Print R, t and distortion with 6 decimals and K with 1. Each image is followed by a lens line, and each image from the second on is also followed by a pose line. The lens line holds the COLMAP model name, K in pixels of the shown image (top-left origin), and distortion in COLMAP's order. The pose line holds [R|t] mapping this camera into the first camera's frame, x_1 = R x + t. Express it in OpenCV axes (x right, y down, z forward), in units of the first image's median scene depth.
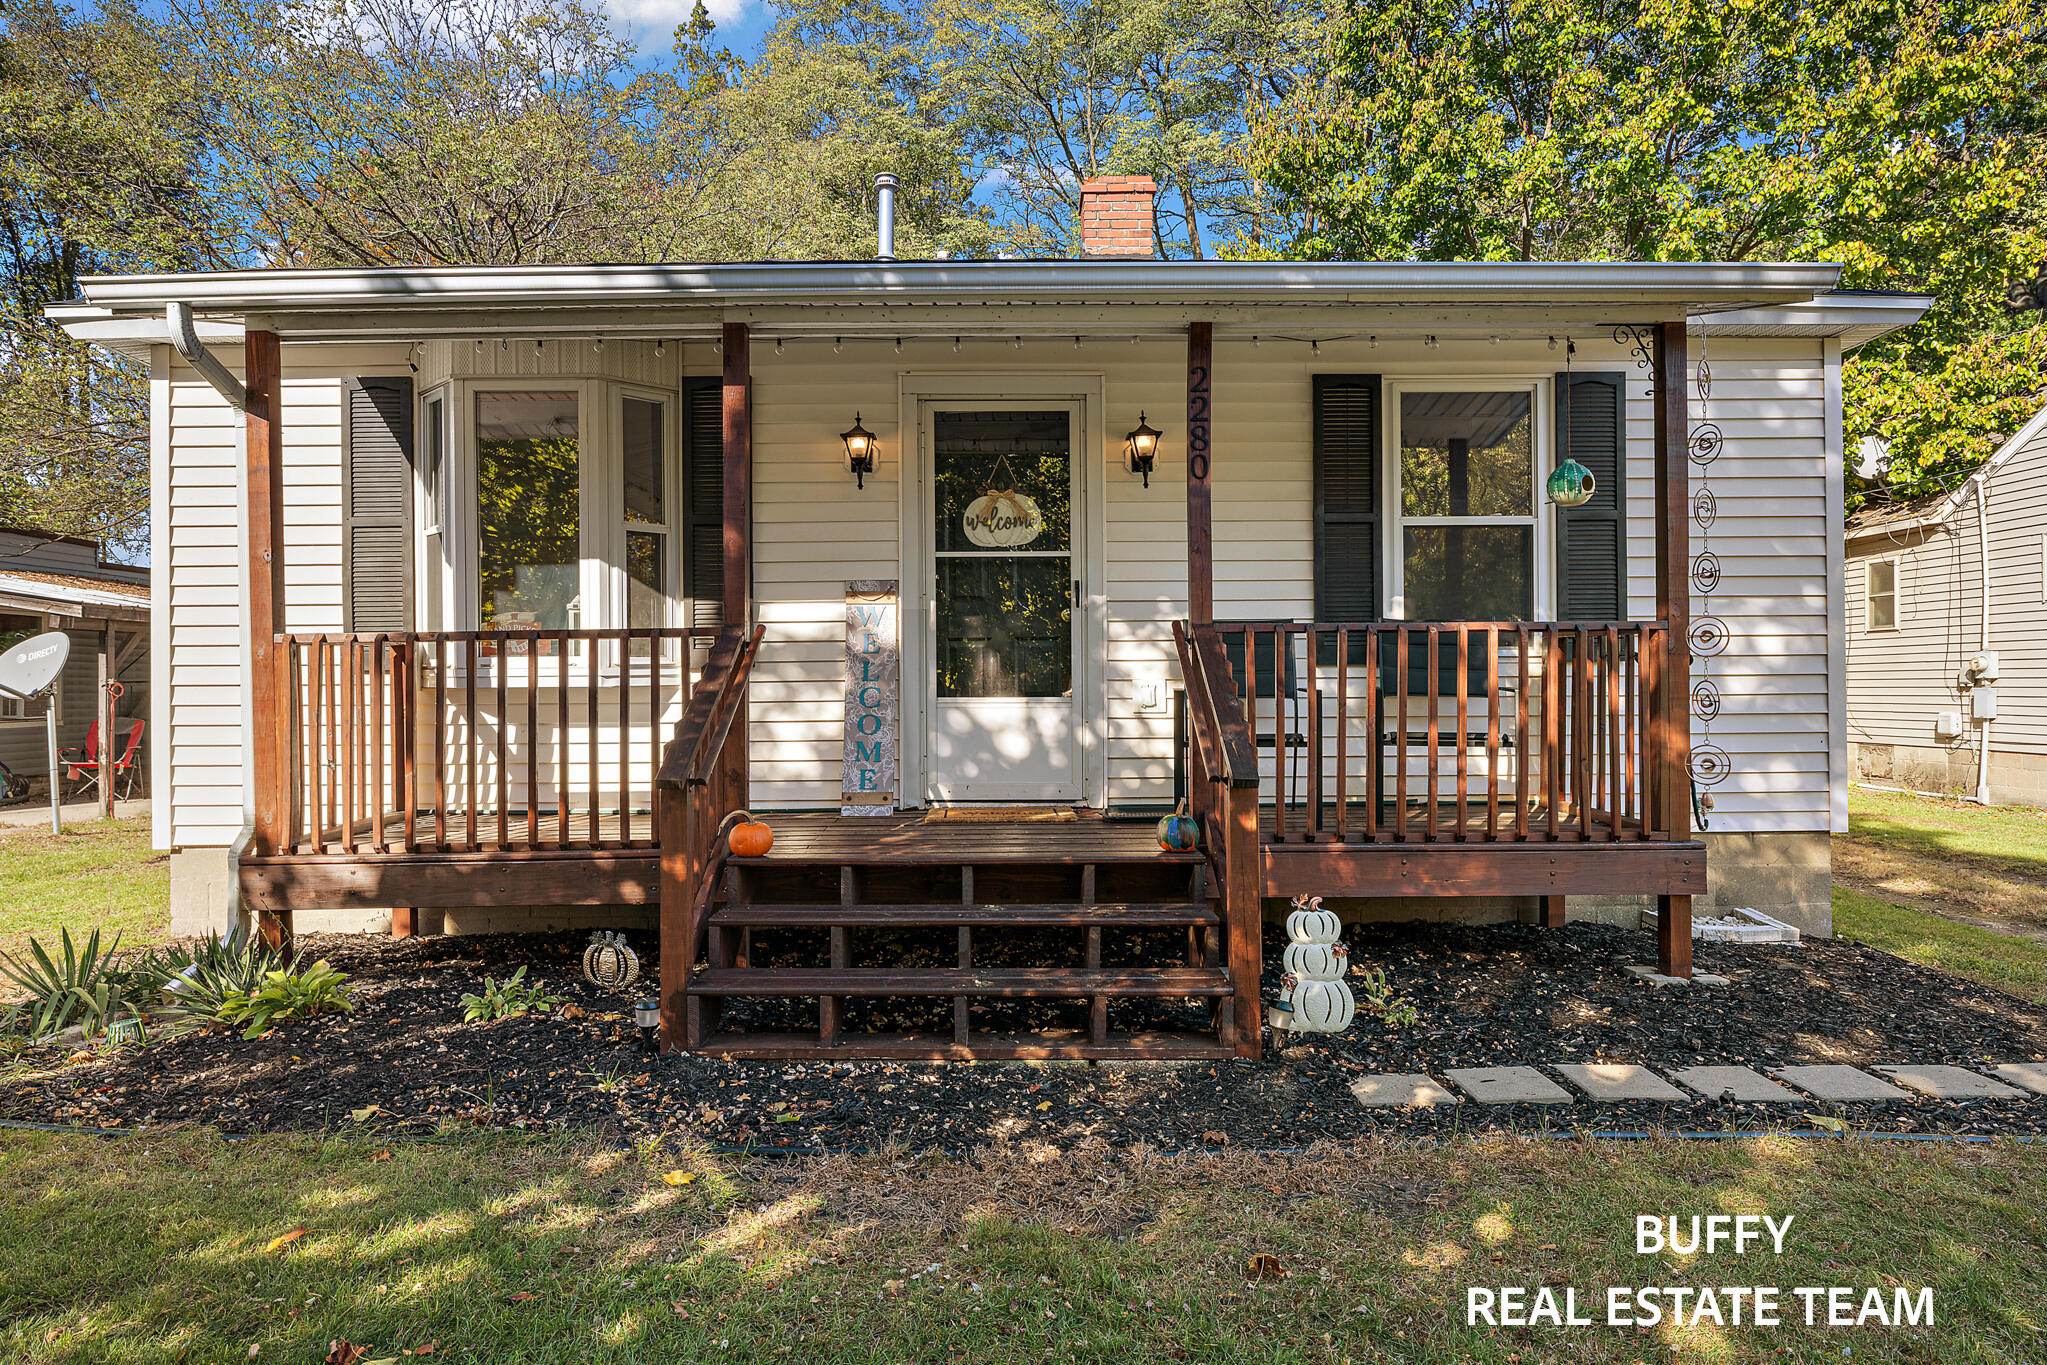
lens RADIAL K [[1188.6, 0, 1023.6], [0, 1188.6, 704.3], [0, 0, 1]] dist [-0.006529, -0.000759]
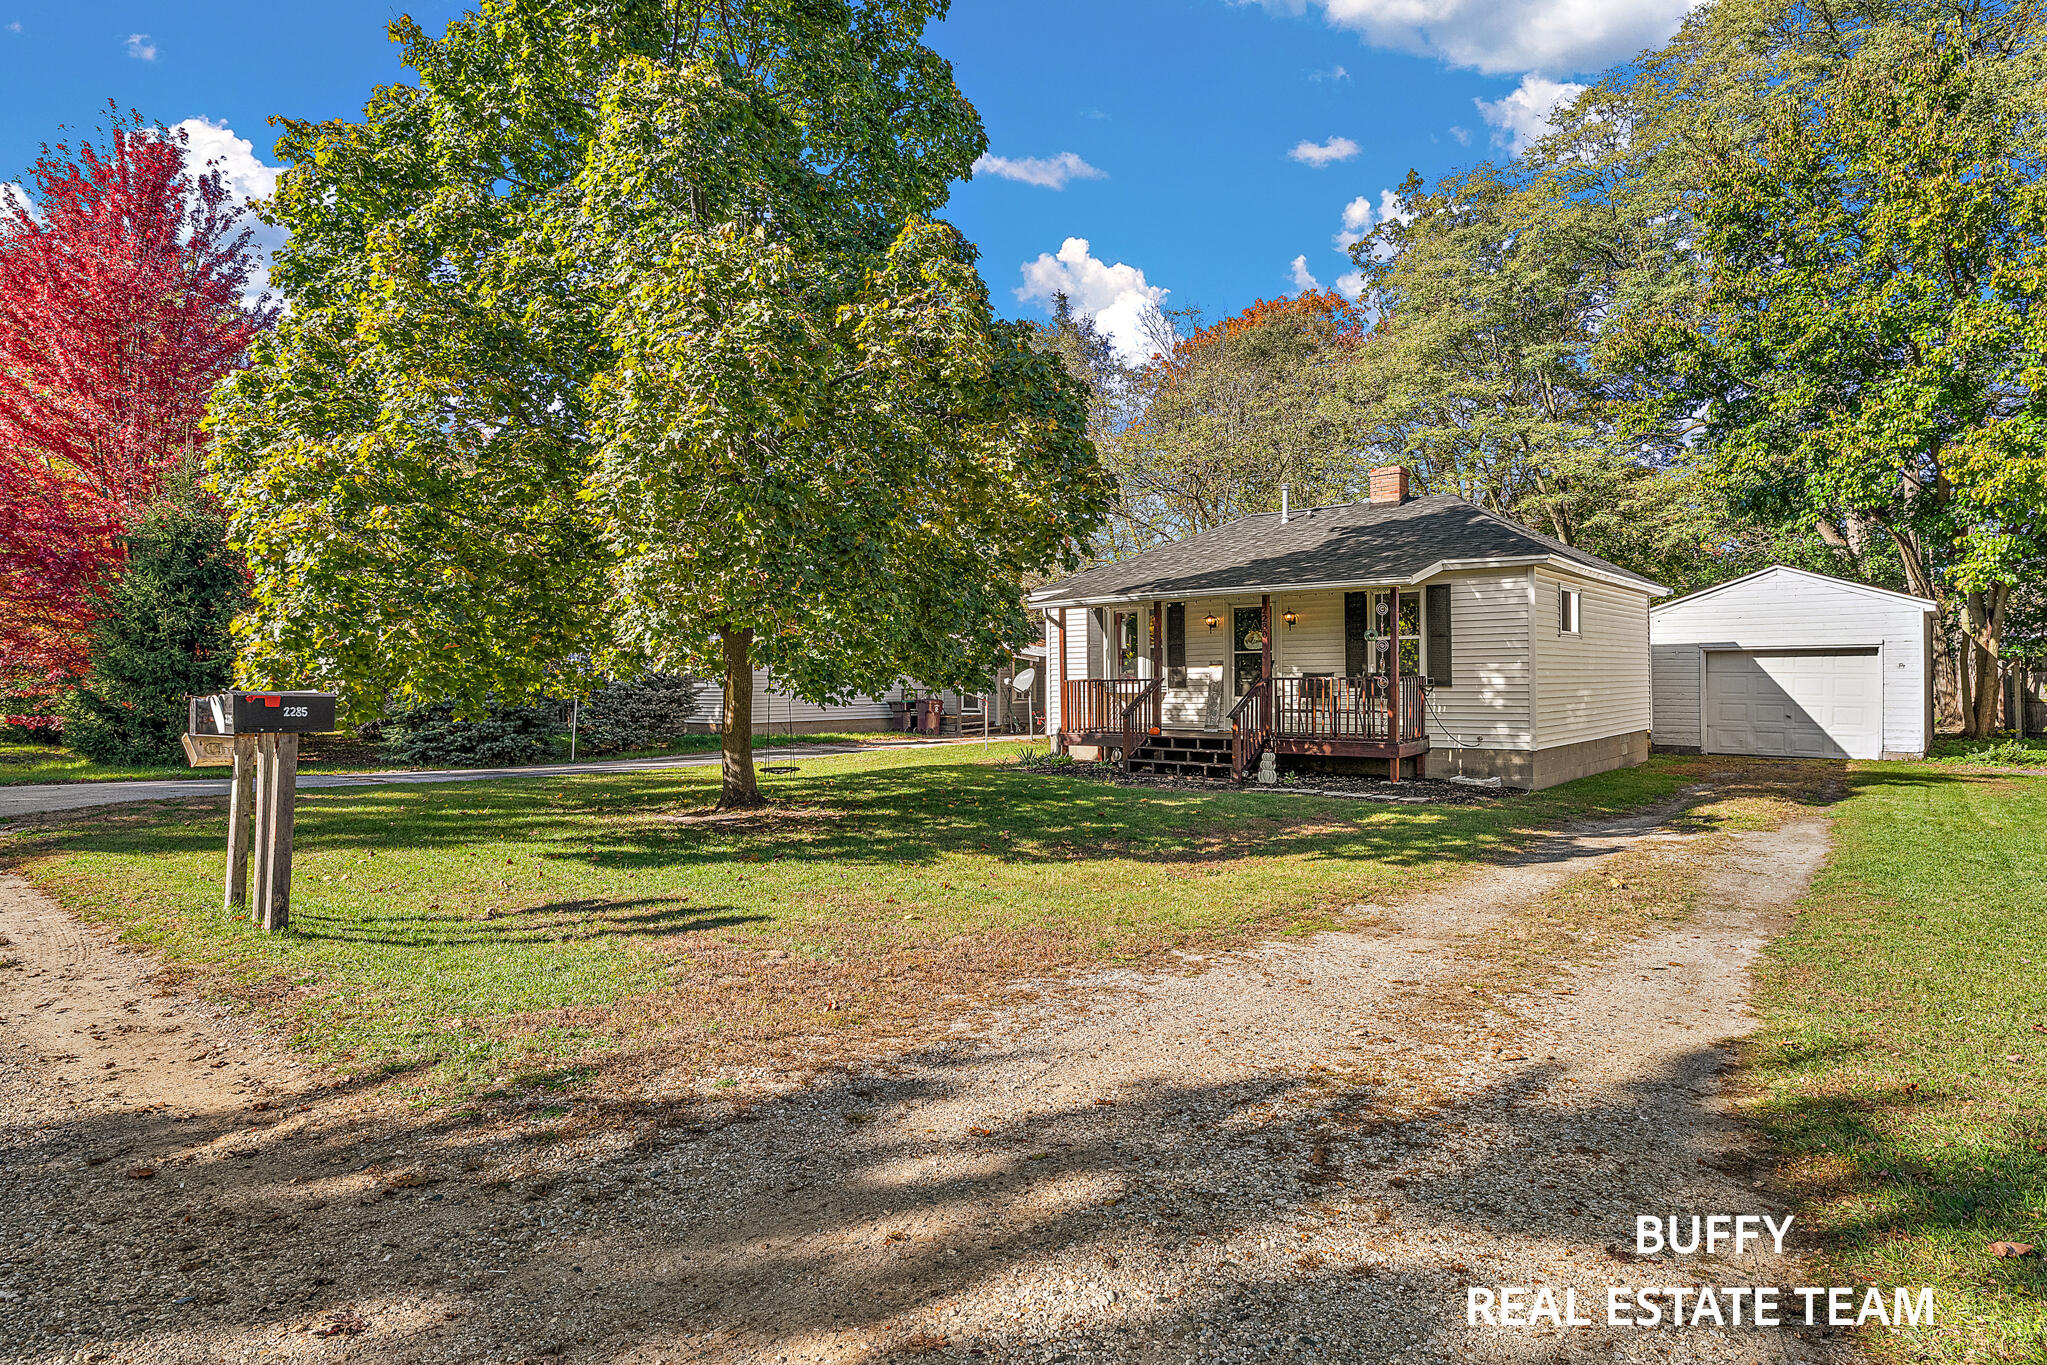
lens RADIAL K [[1121.1, 0, 1024.3], [0, 1121.1, 681.8], [0, 0, 1]] dist [-0.000401, -0.000016]
pose [[0.750030, 0.002303, -0.661400, 1.524662], [-0.003459, 0.999994, -0.000440, -0.043707], [0.661395, 0.002618, 0.750033, -1.666533]]
